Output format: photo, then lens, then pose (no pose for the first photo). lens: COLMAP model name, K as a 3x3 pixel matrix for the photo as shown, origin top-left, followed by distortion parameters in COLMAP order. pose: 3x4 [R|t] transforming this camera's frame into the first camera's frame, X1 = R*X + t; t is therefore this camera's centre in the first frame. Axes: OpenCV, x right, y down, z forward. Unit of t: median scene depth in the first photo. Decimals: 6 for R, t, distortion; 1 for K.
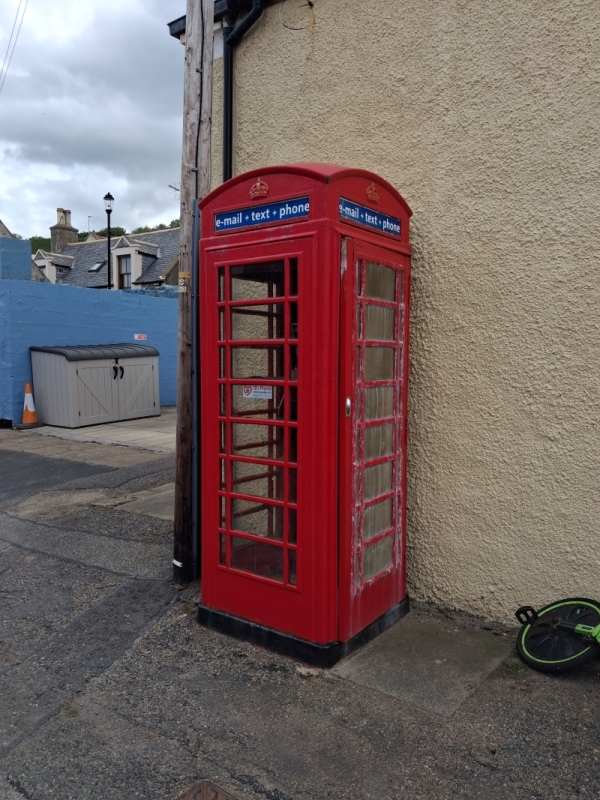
lens RADIAL K [[622.3, 0, 300.0], [0, 622.3, 400.0], [0, 0, 1]] dist [-0.000865, -0.003958]
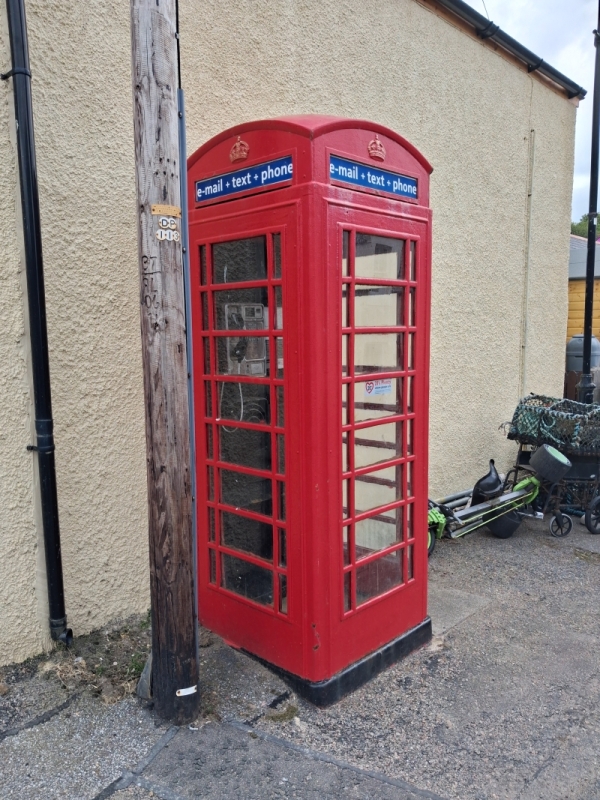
lens RADIAL K [[622.3, 0, 300.0], [0, 622.3, 400.0], [0, 0, 1]] dist [-0.000865, -0.003958]
pose [[0.132224, -0.111543, 0.984924, -0.876583], [0.076094, 0.991858, 0.102113, -0.085256], [-0.988295, 0.061445, 0.139635, 0.924654]]
